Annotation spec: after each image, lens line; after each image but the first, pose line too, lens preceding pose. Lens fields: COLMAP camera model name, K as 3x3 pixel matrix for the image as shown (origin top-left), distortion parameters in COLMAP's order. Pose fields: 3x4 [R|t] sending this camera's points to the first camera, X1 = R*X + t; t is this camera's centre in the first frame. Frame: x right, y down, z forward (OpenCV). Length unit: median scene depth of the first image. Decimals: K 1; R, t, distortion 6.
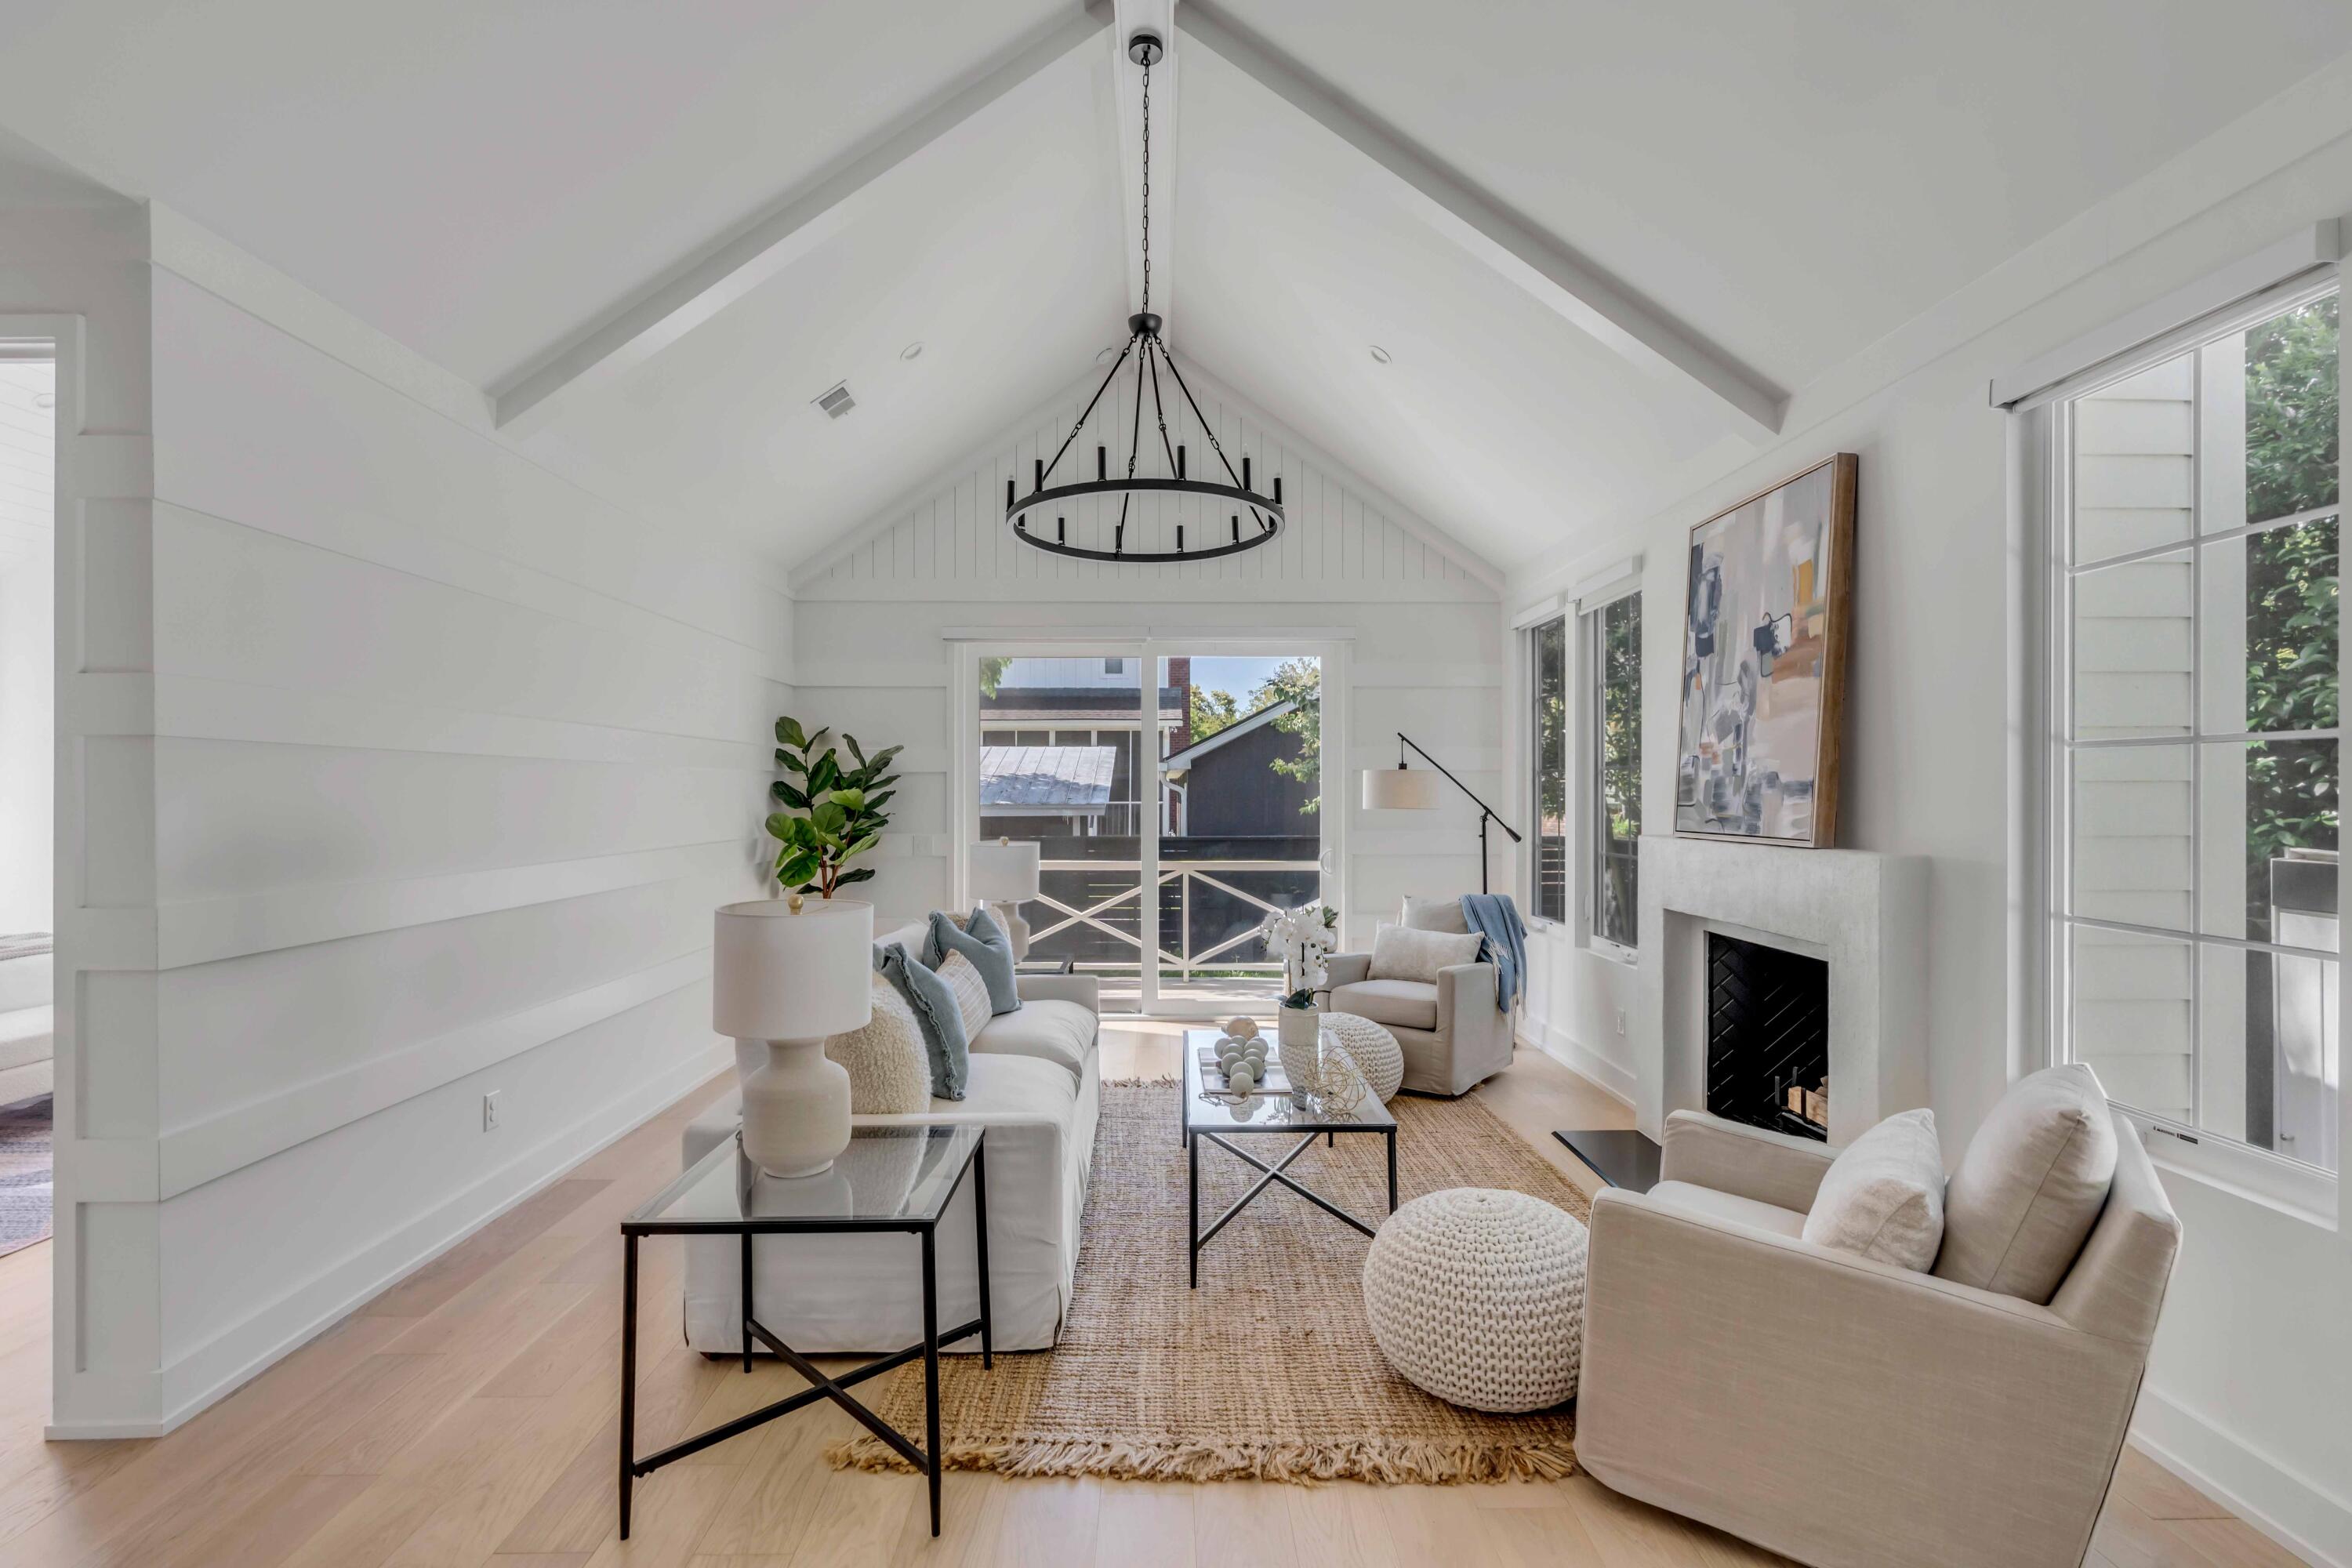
lens RADIAL K [[1076.4, 0, 1164.4], [0, 1076.4, 791.6], [0, 0, 1]] dist [-0.003249, 0.001659]
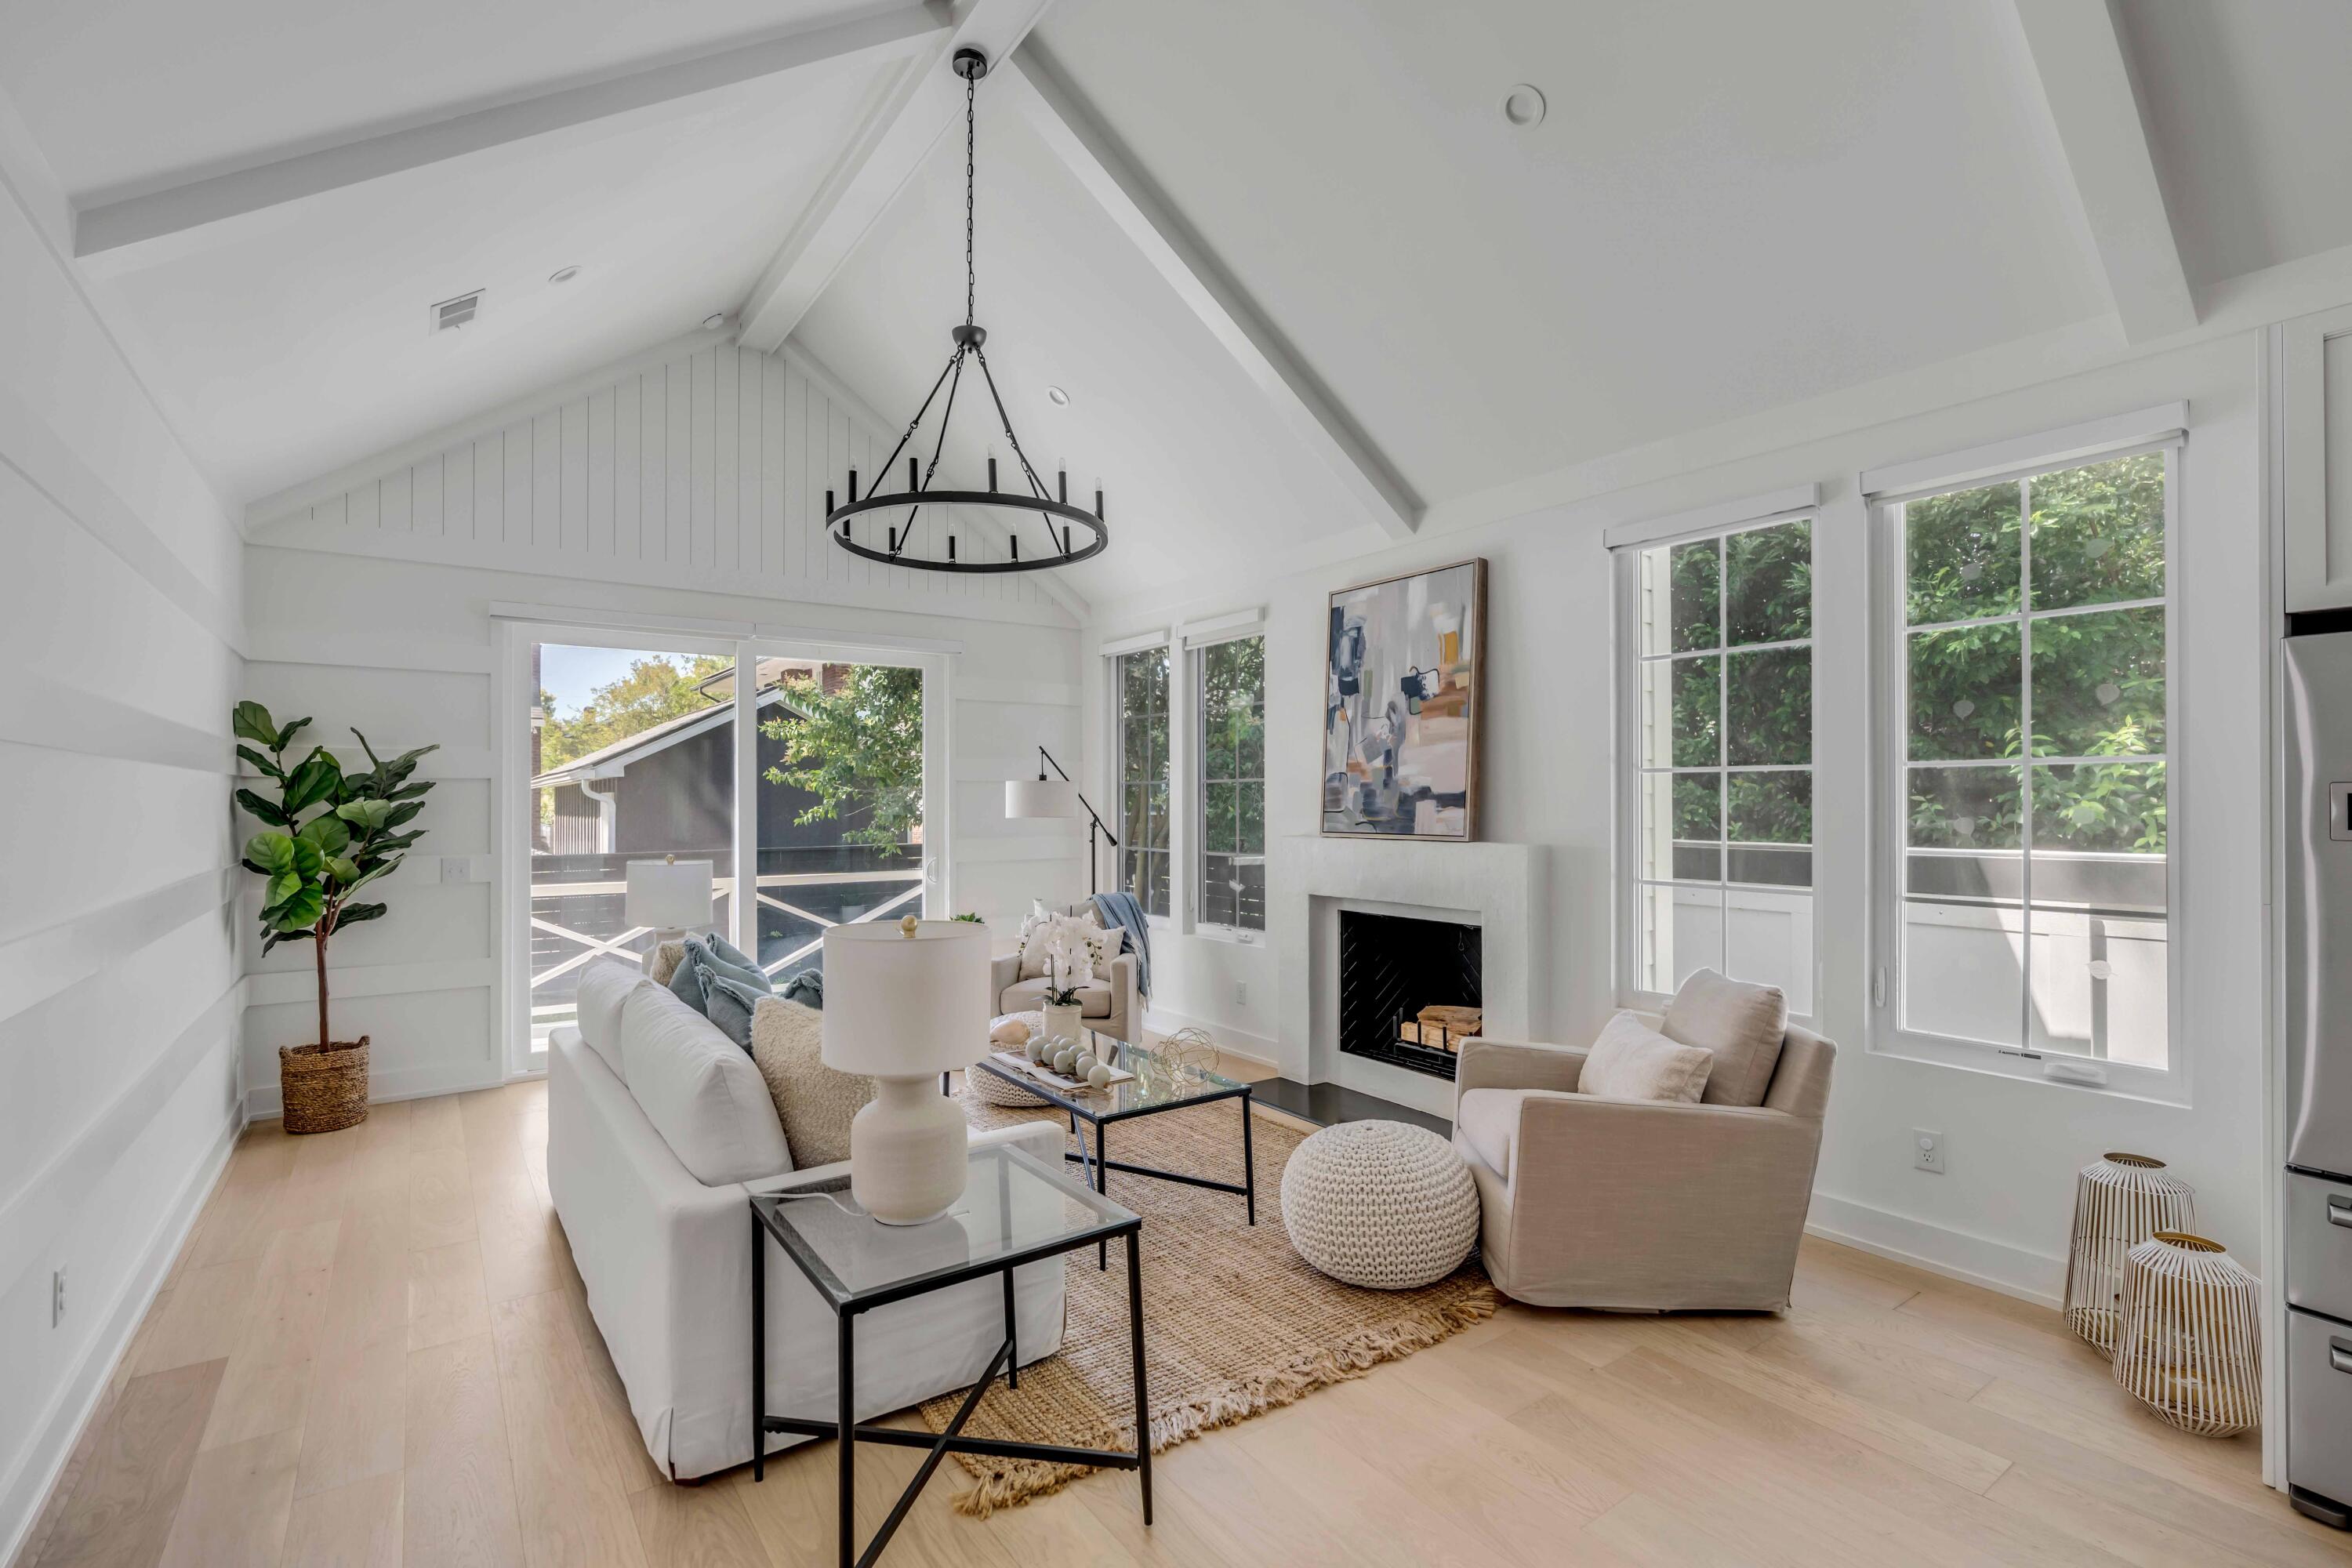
lens RADIAL K [[1076.4, 0, 1172.0], [0, 1076.4, 790.8], [0, 0, 1]] dist [-0.003249, 0.001659]
pose [[0.821826, 0.002660, 0.569732, -0.385398], [0.002845, 0.999957, -0.008773, -0.001051], [-0.569731, 0.008830, 0.821784, 0.064785]]
